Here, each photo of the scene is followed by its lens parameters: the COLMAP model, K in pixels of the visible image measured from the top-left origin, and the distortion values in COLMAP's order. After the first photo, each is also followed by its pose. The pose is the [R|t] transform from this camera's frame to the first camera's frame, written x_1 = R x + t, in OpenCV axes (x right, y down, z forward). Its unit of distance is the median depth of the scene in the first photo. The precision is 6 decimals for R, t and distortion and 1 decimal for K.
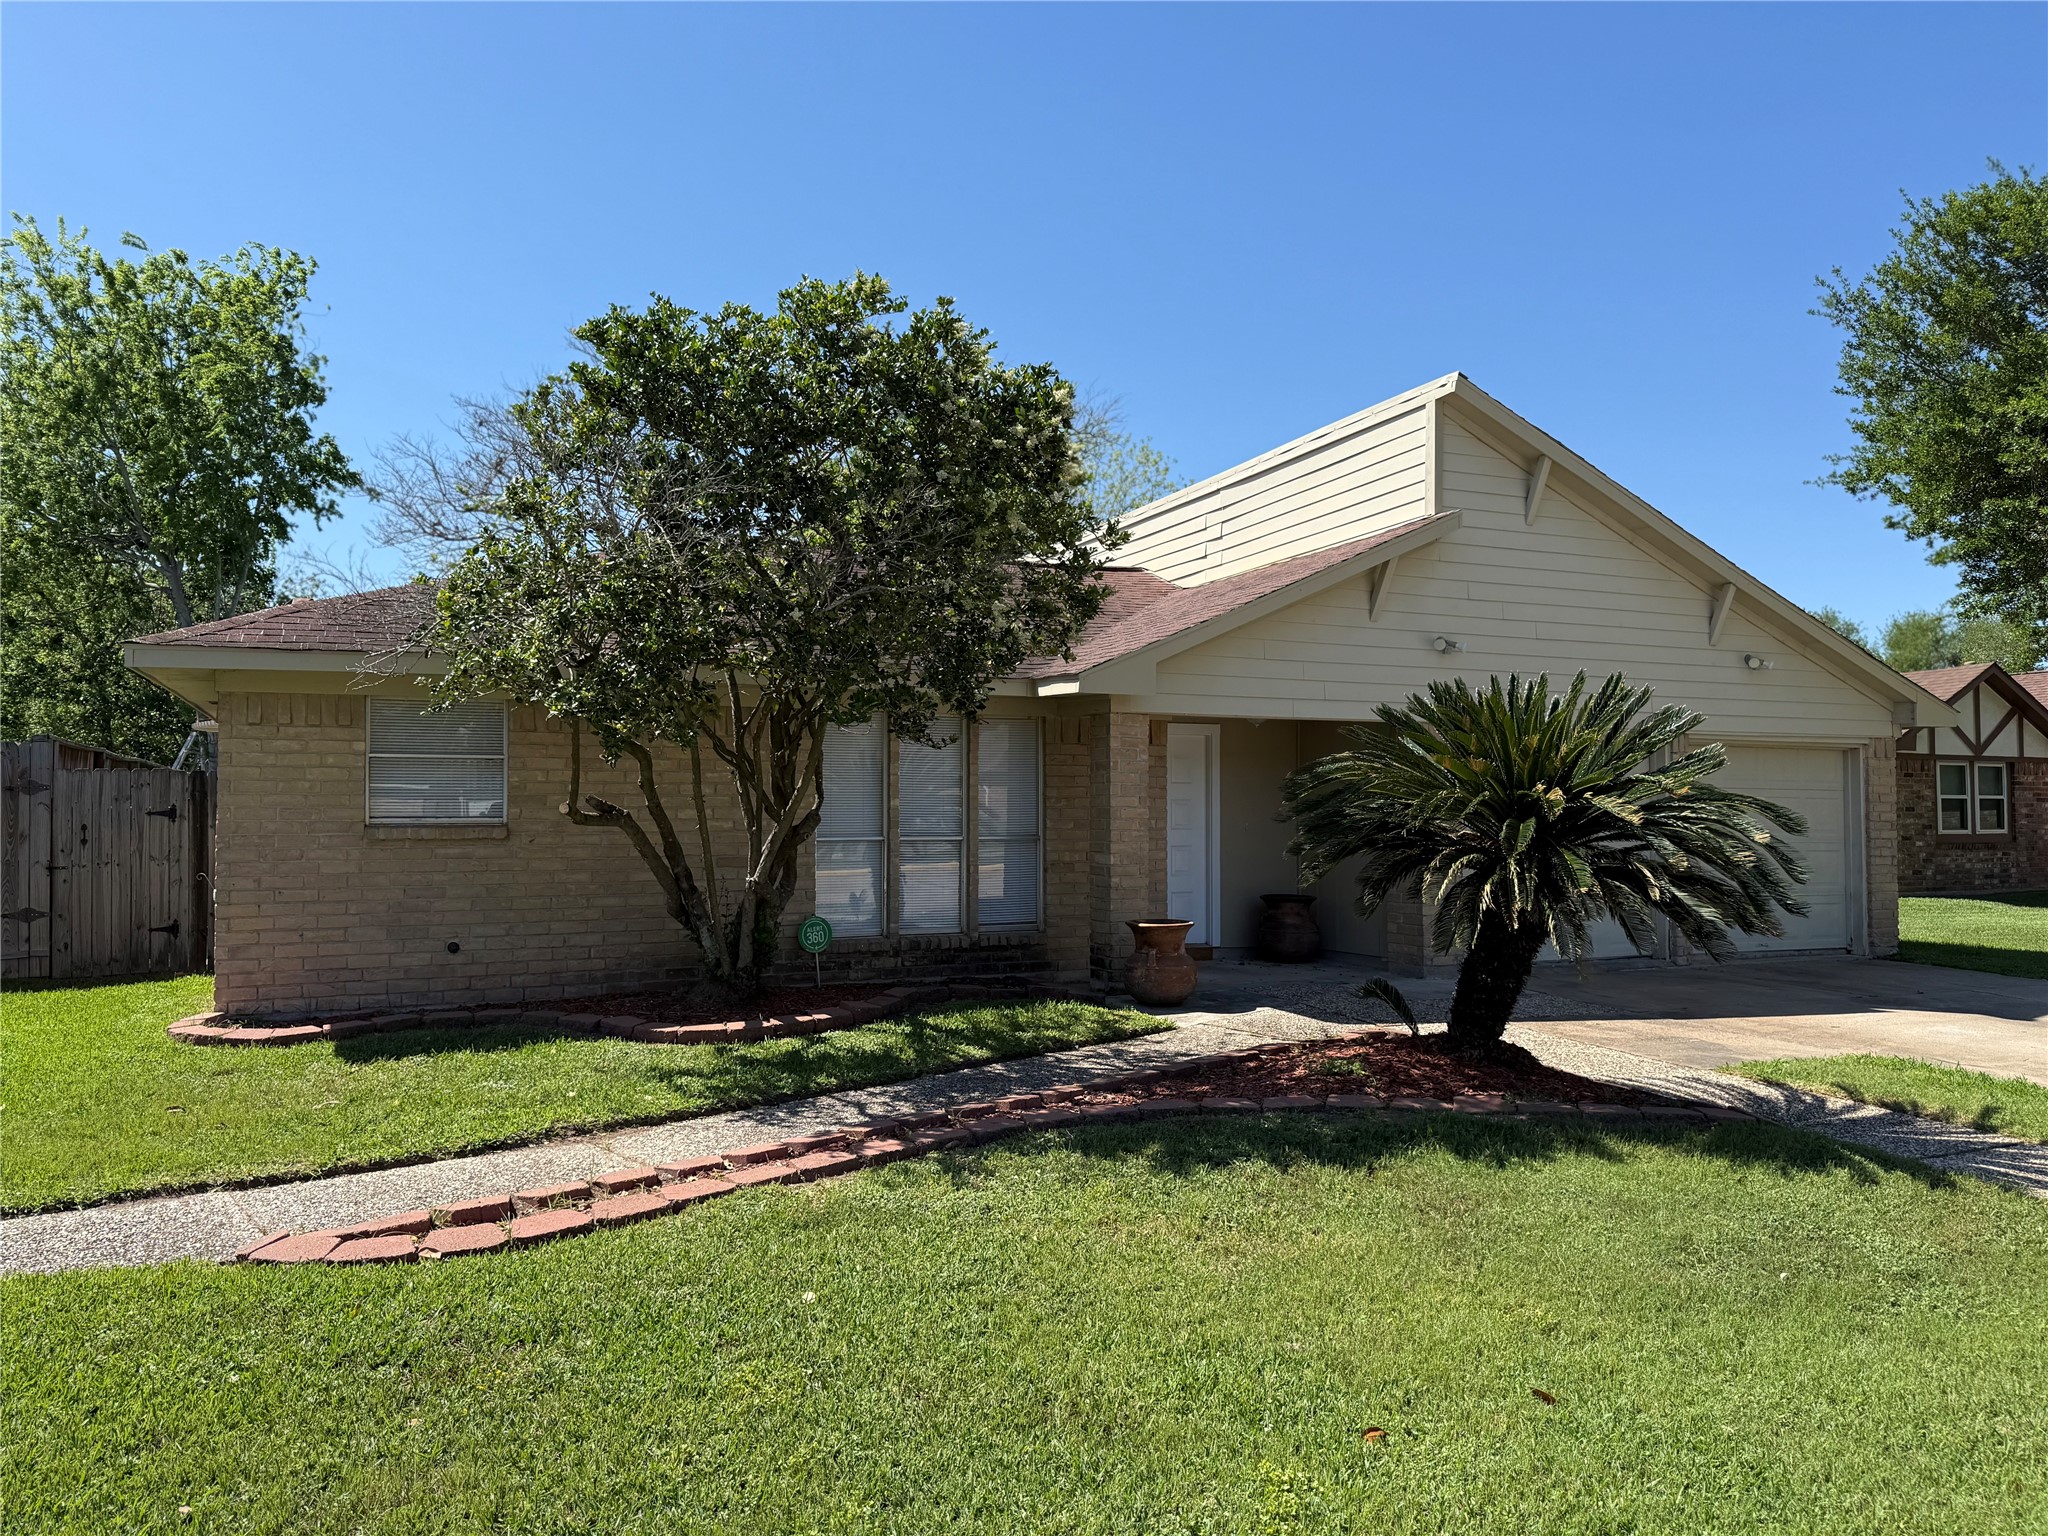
lens RADIAL K [[1433.2, 0, 1026.9], [0, 1433.2, 757.4], [0, 0, 1]] dist [0.171668, -0.346373]
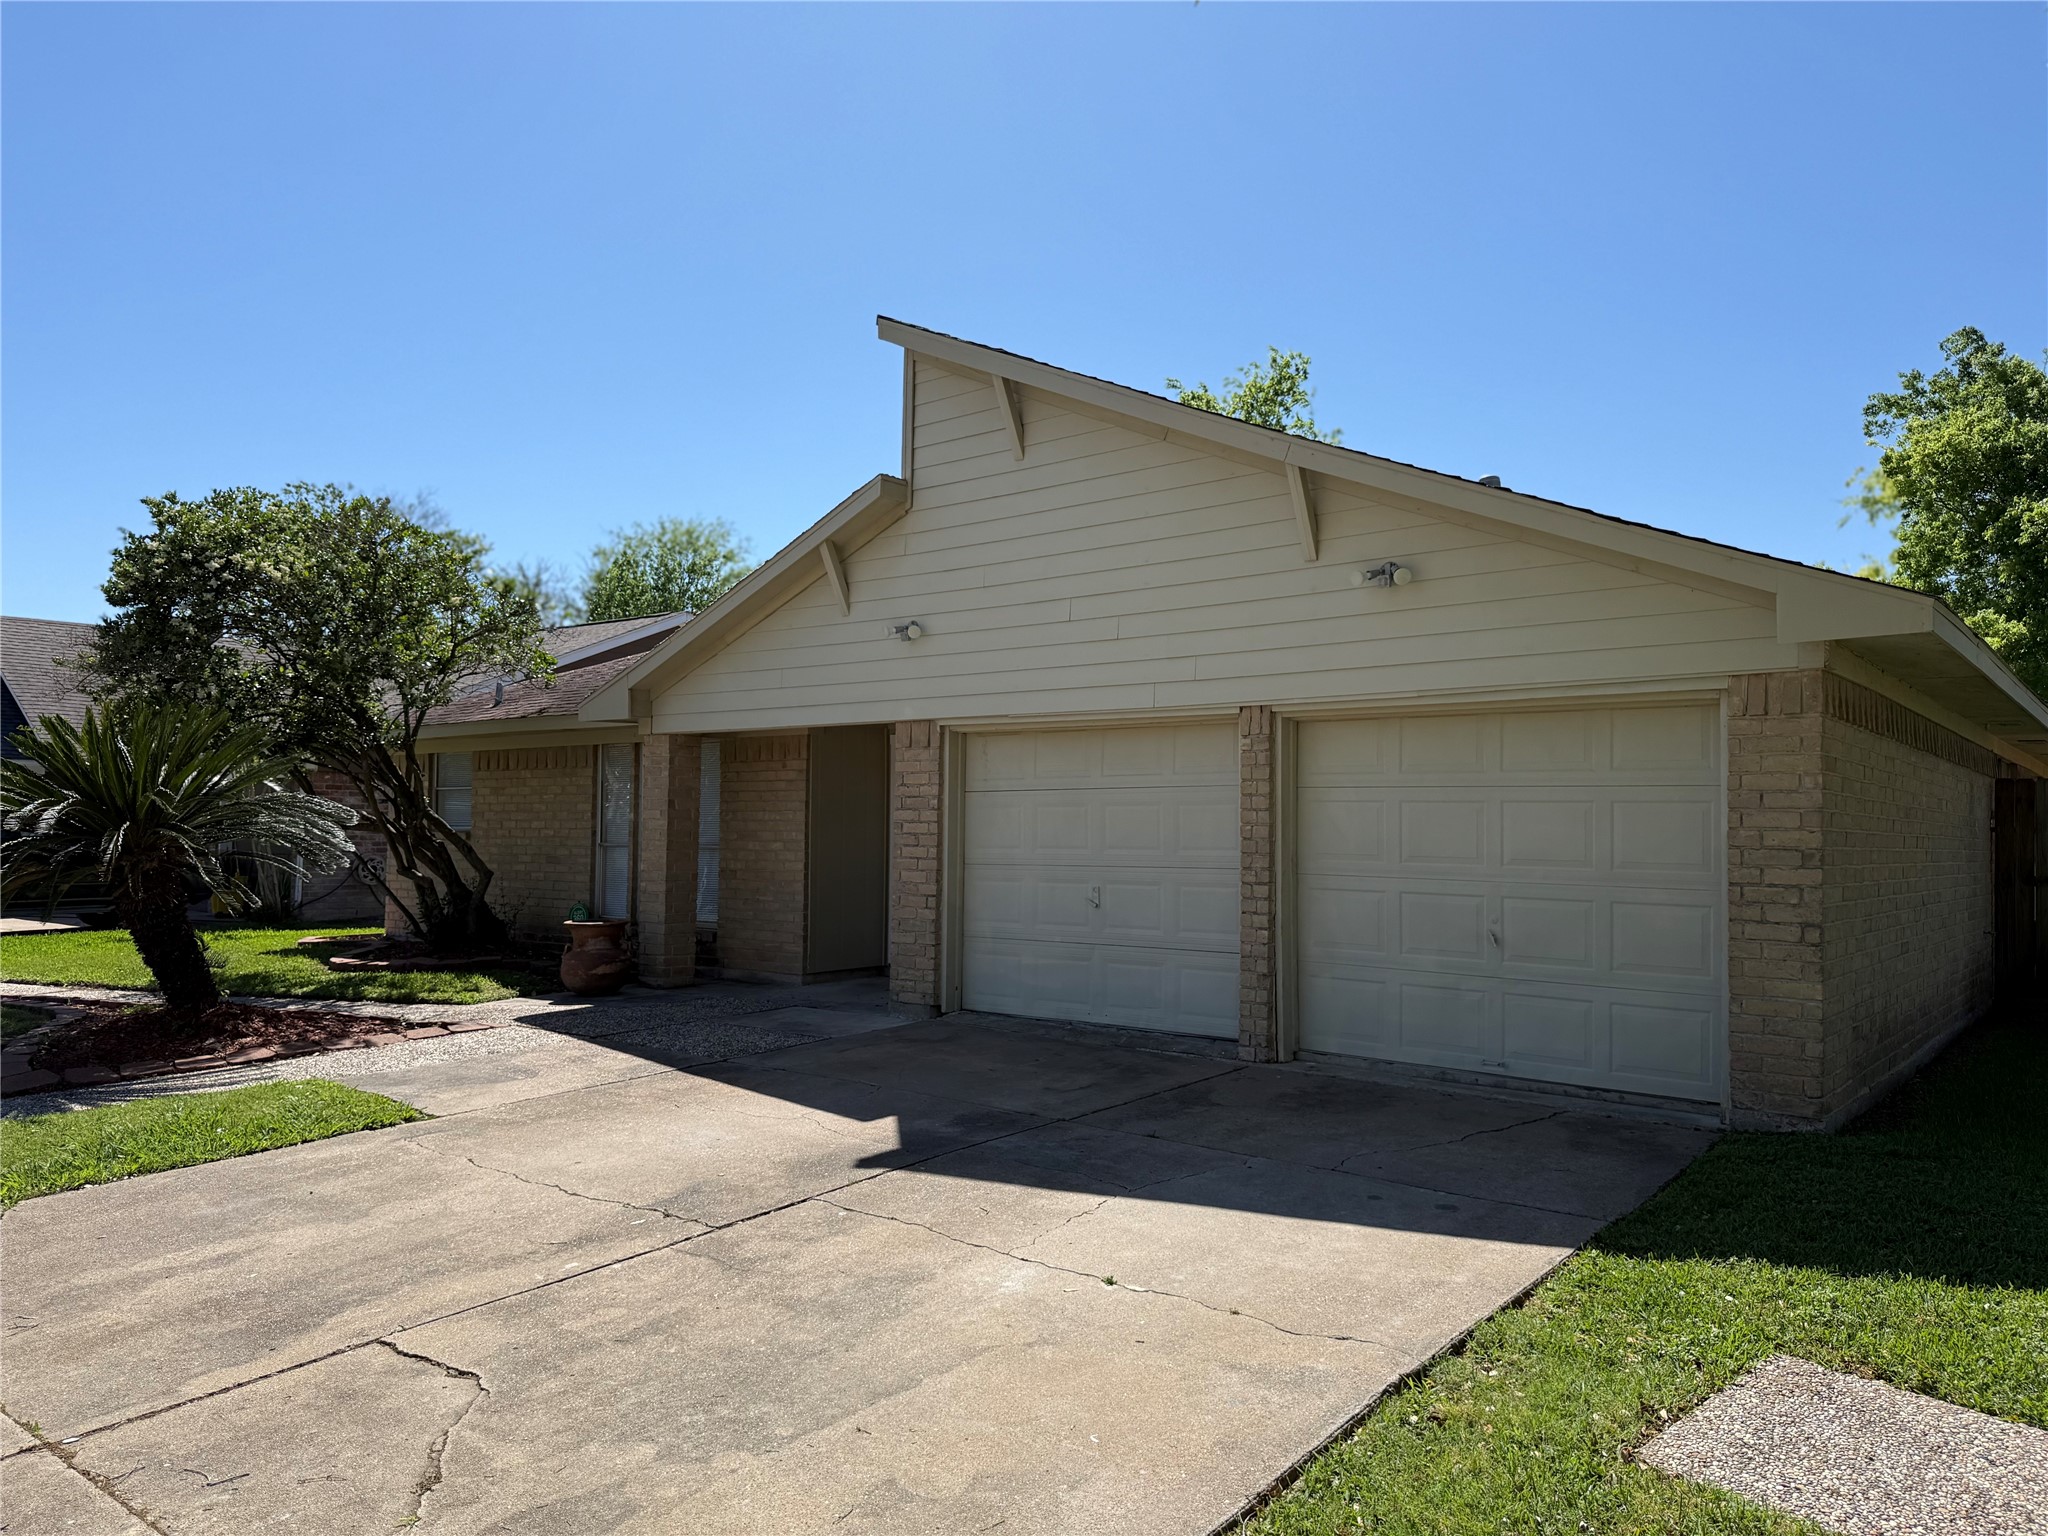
lens RADIAL K [[1423.9, 0, 1017.9], [0, 1423.9, 766.7], [0, 0, 1]] dist [0.121904, -0.193382]
pose [[0.455682, -0.035654, -0.889428, 1.192765], [0.025114, 0.999315, -0.027192, 0.031458], [0.889788, -0.009946, 0.456265, 0.749137]]
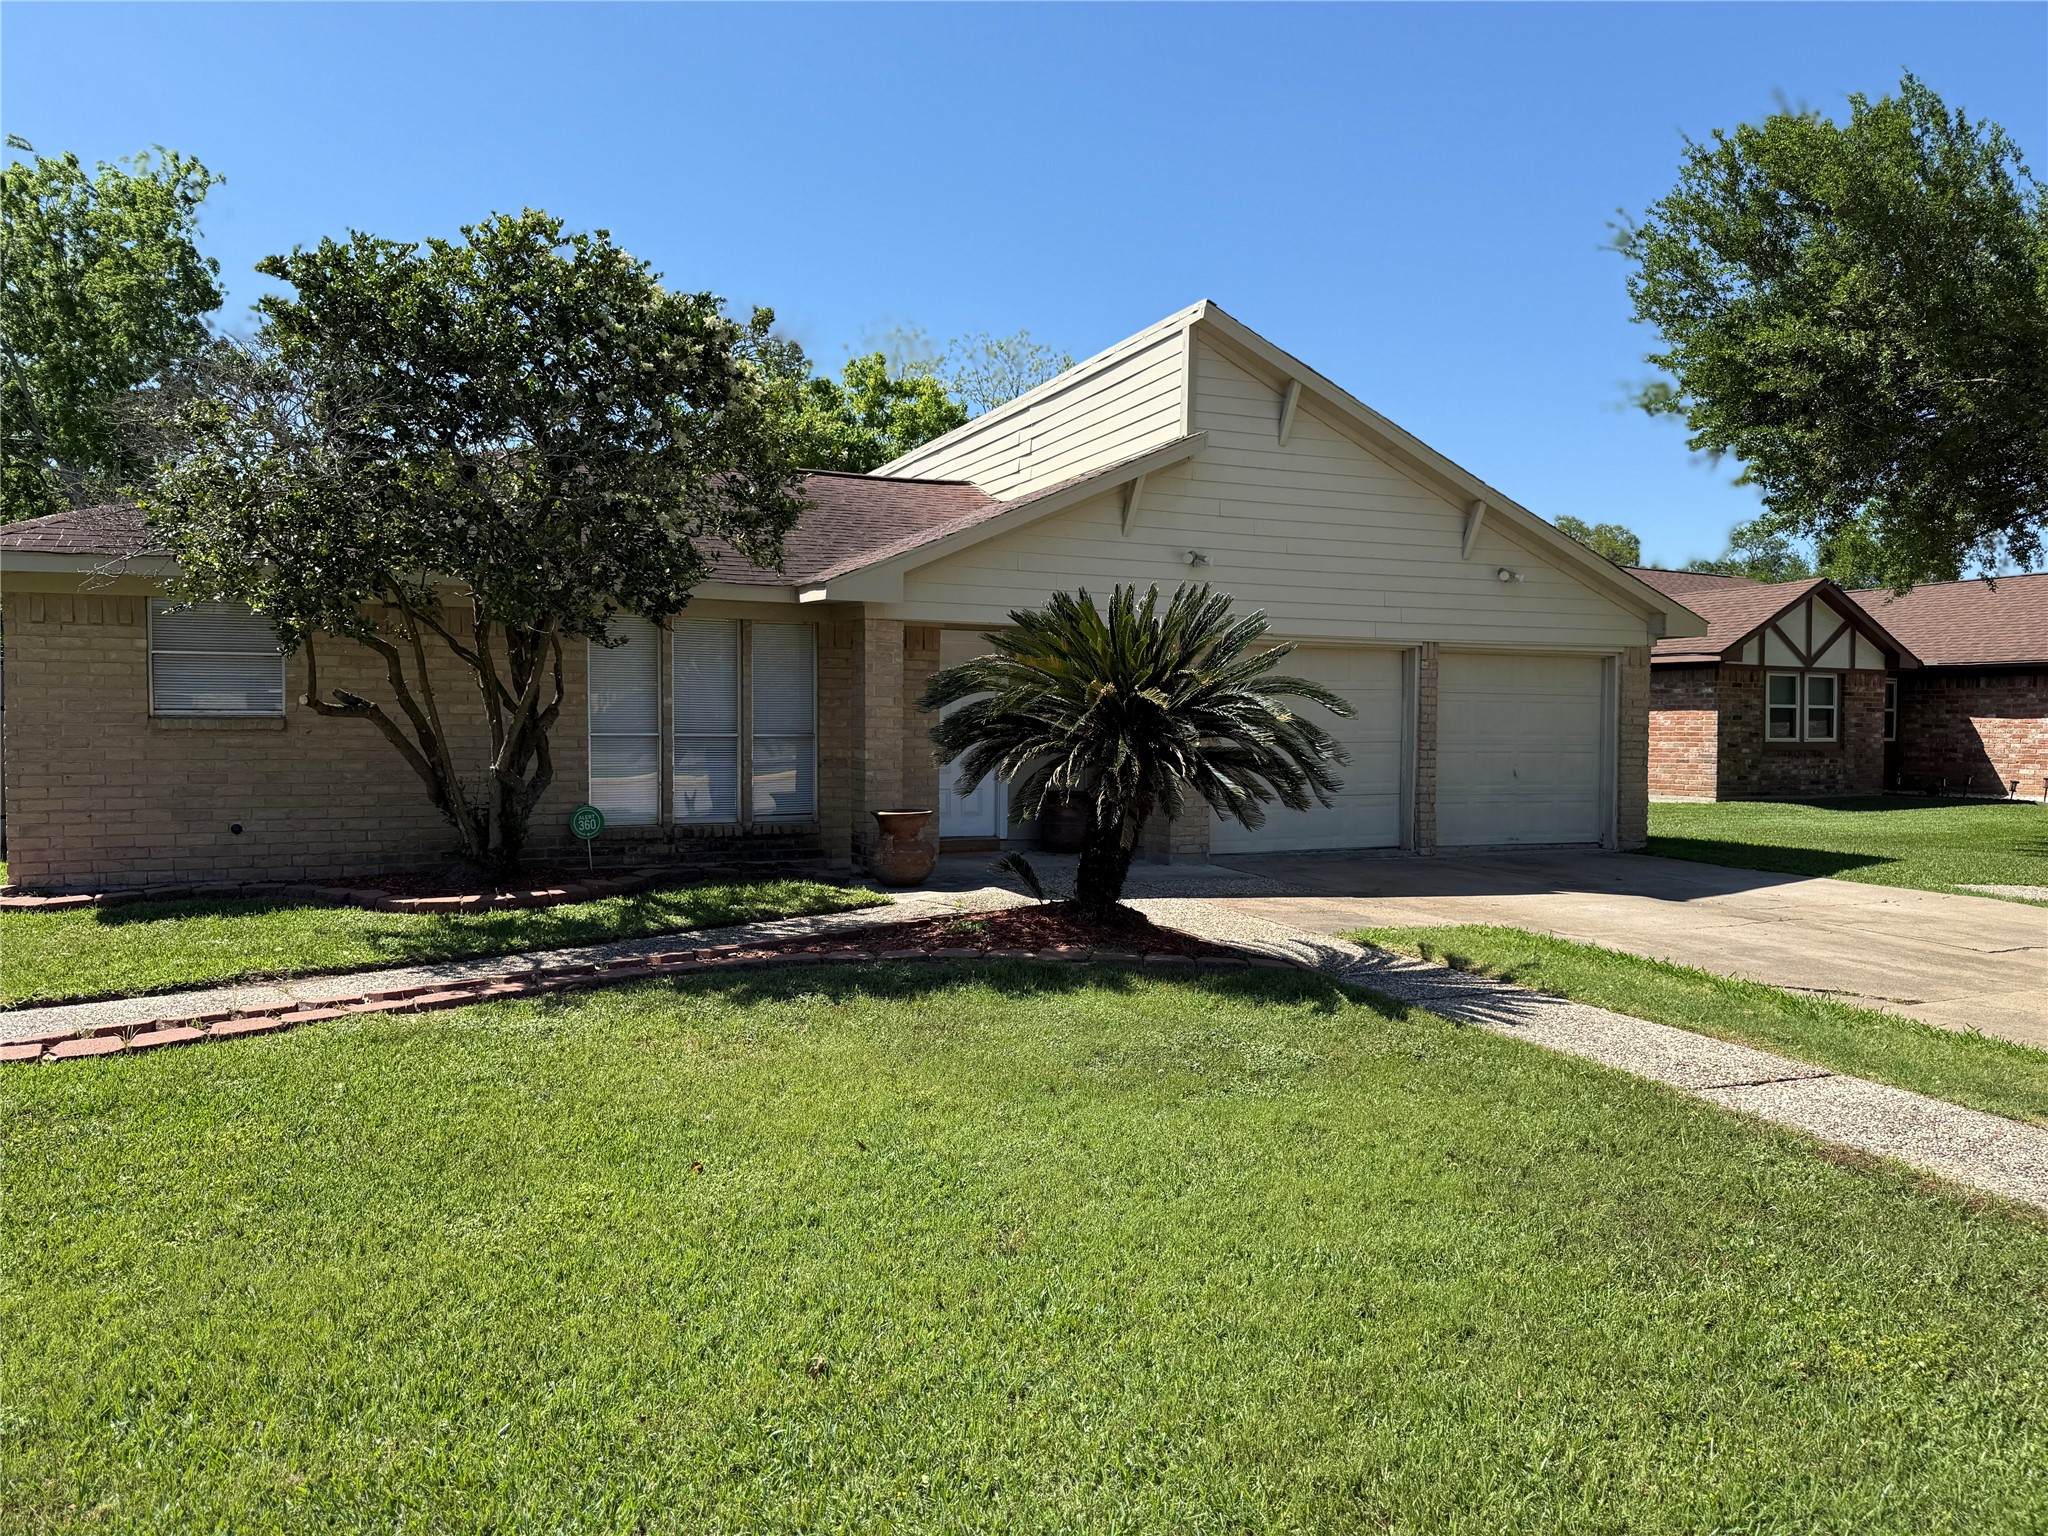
lens RADIAL K [[1423.9, 0, 1017.9], [0, 1423.9, 766.7], [0, 0, 1]] dist [0.121904, -0.193382]
pose [[0.999845, 0.004485, 0.017040, 0.155065], [-0.005630, 0.997689, 0.067717, 0.006418], [-0.016697, -0.067803, 0.997559, -0.077241]]
